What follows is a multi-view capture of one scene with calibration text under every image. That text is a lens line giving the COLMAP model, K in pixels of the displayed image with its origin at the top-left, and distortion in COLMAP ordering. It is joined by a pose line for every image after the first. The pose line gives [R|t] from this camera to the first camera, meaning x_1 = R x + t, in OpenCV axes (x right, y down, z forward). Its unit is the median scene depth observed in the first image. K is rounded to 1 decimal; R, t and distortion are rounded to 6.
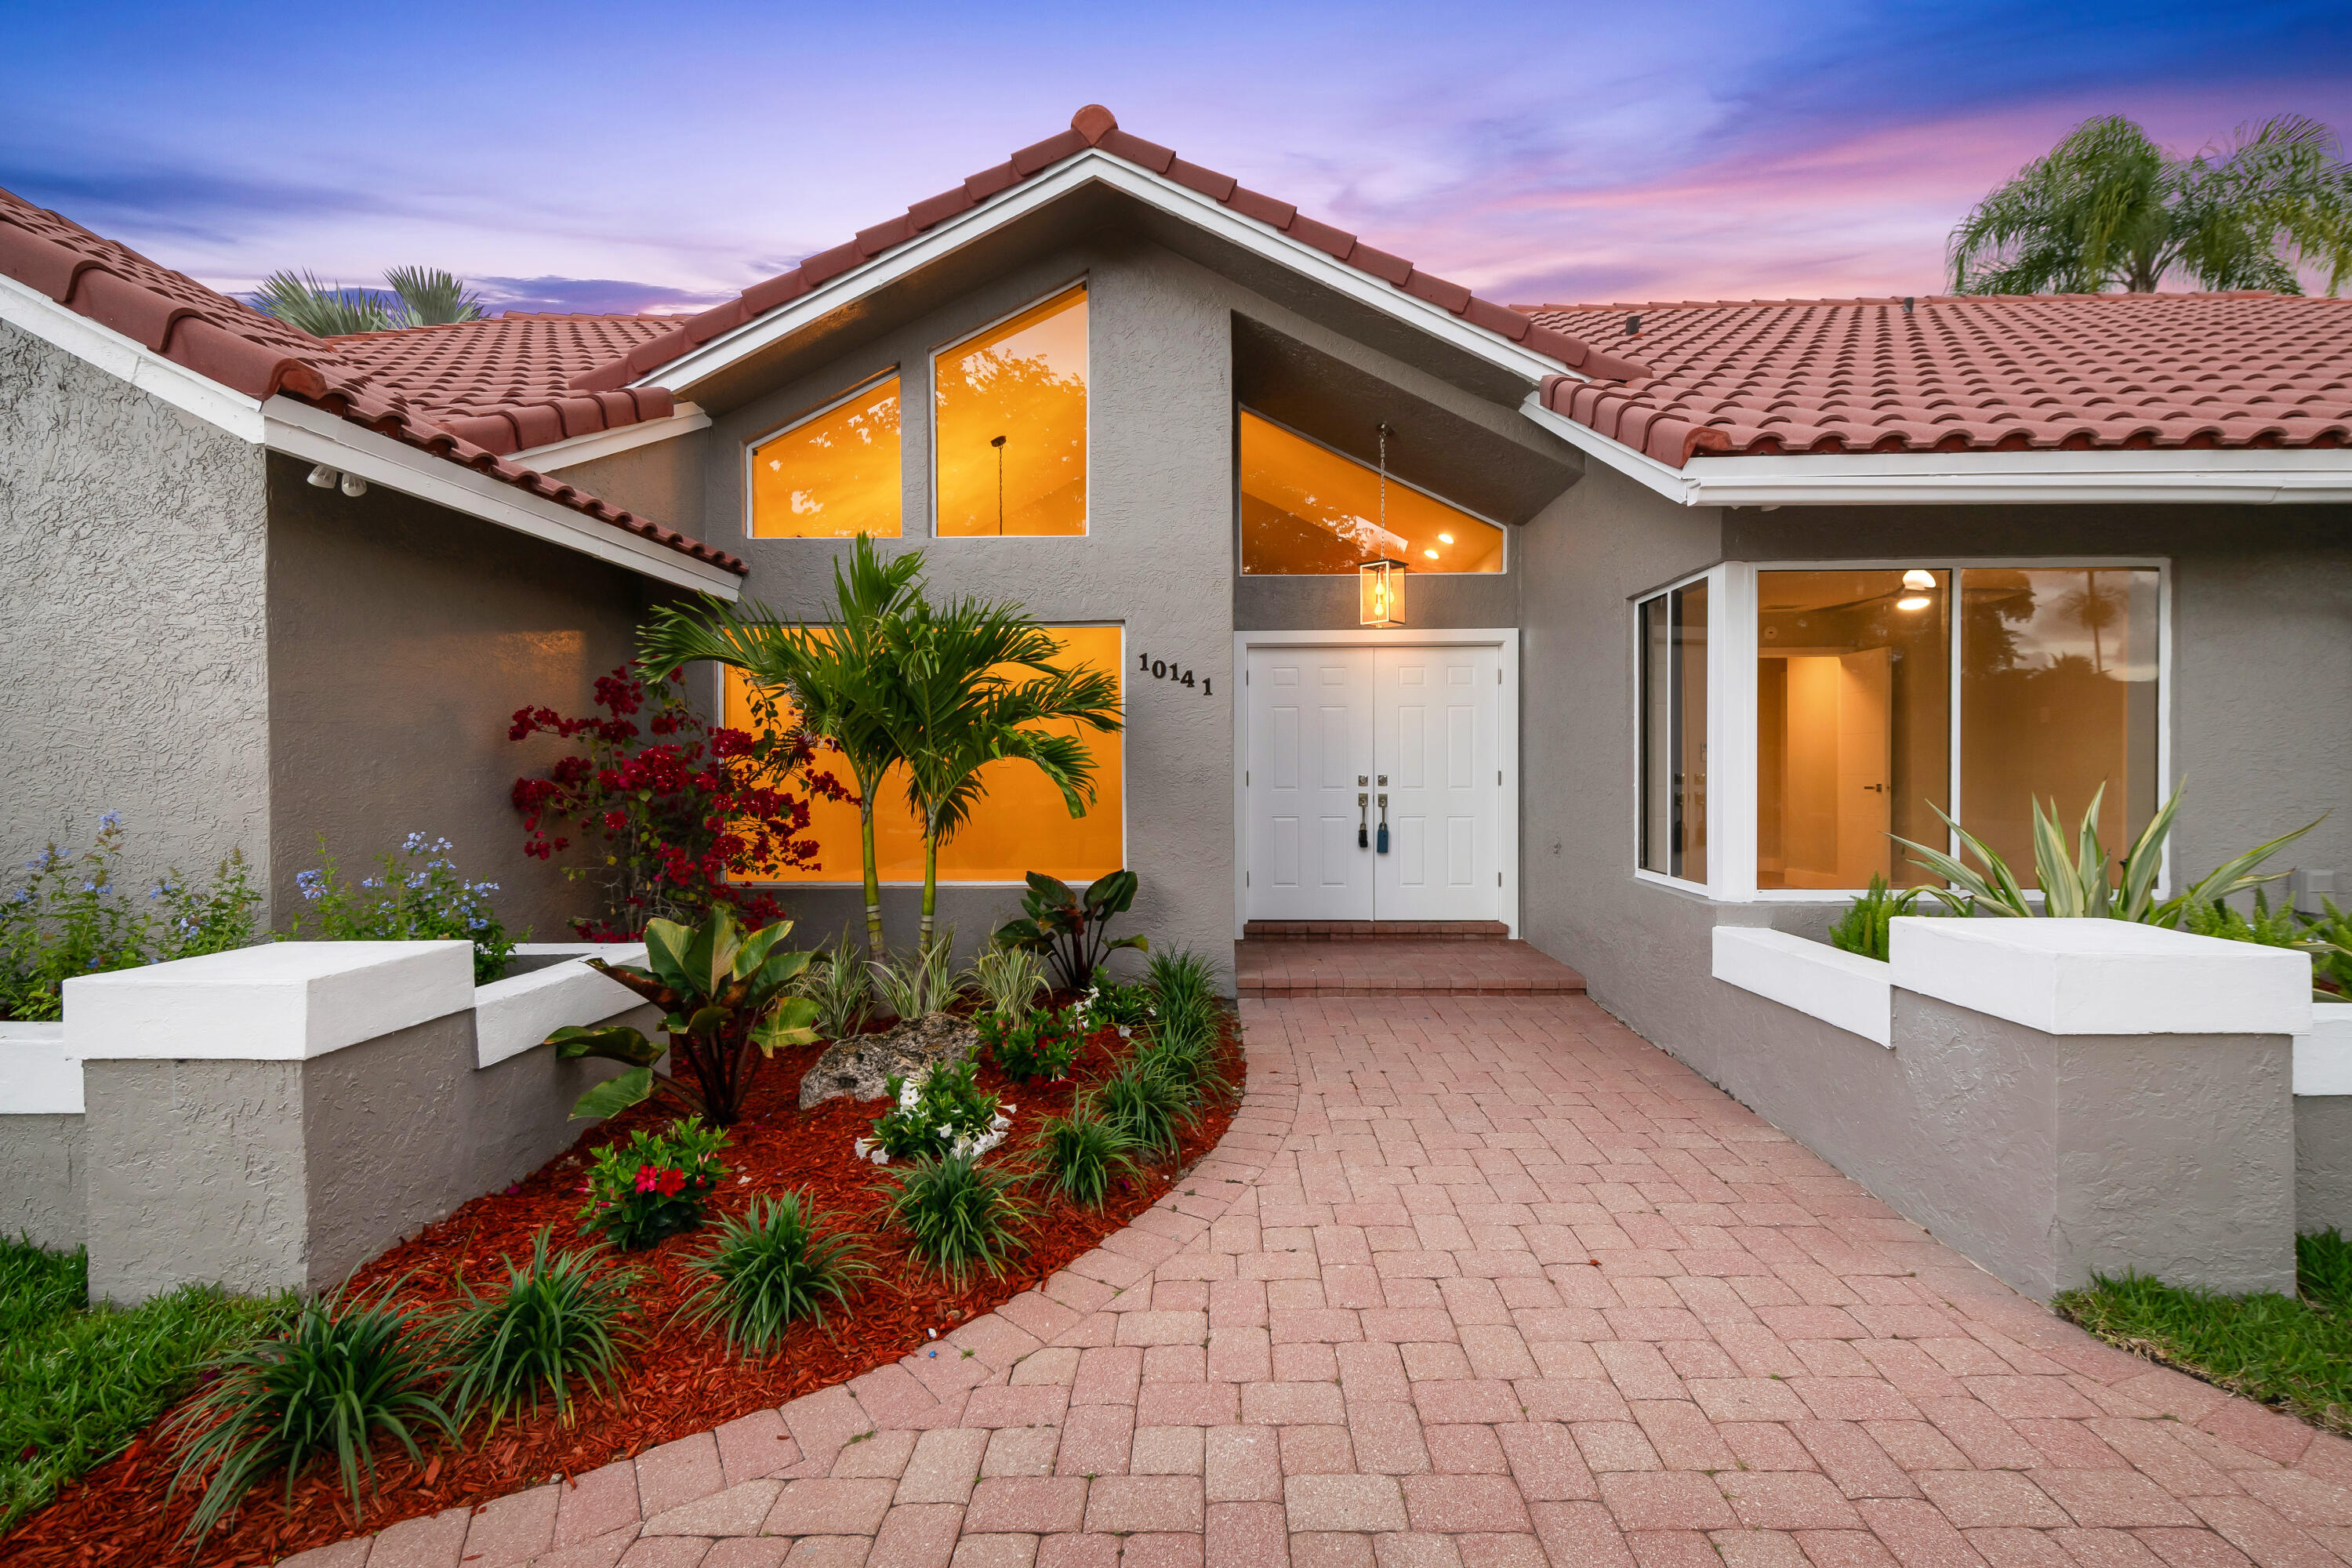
lens RADIAL K [[1044.9, 0, 1183.4], [0, 1044.9, 786.5], [0, 0, 1]] dist [0.002923, 0.000103]
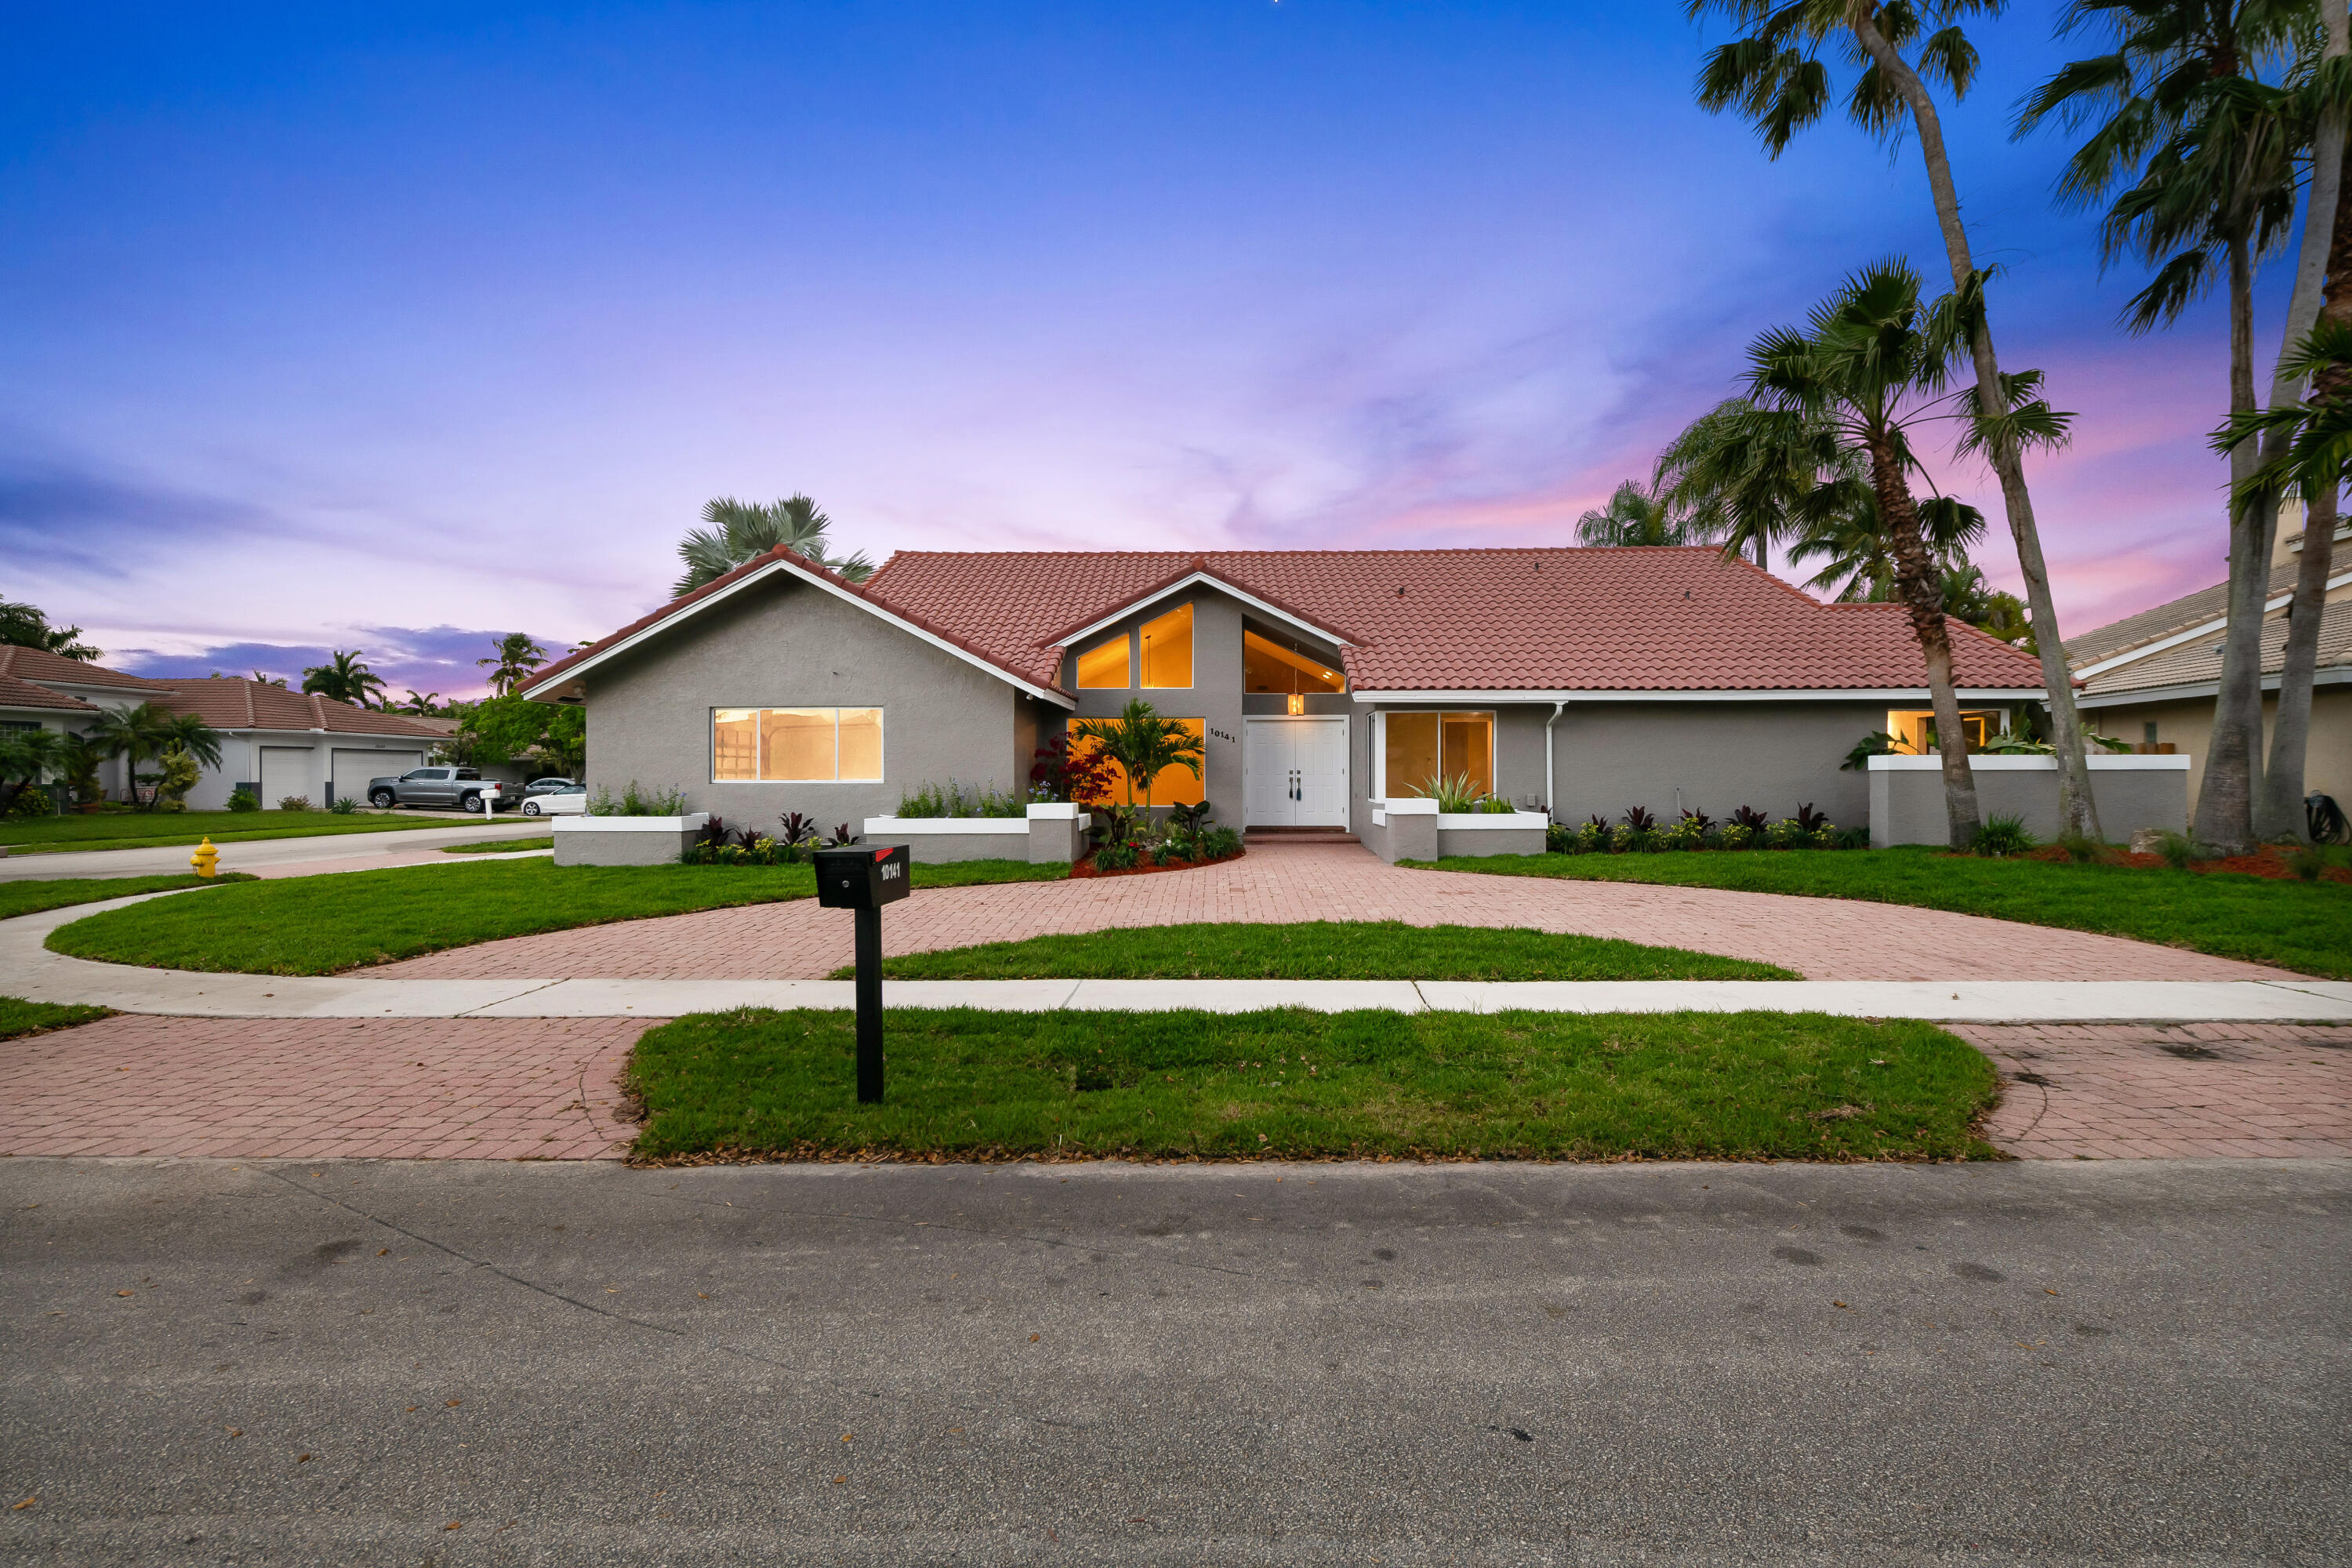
lens RADIAL K [[1044.9, 0, 1175.4], [0, 1044.9, 781.6], [0, 0, 1]] dist [0.002923, 0.000103]
pose [[0.999996, 0.002647, 0.000126, -0.147420], [-0.002646, 0.999954, -0.009206, 0.054242], [-0.000150, 0.009206, 0.999958, -2.035932]]
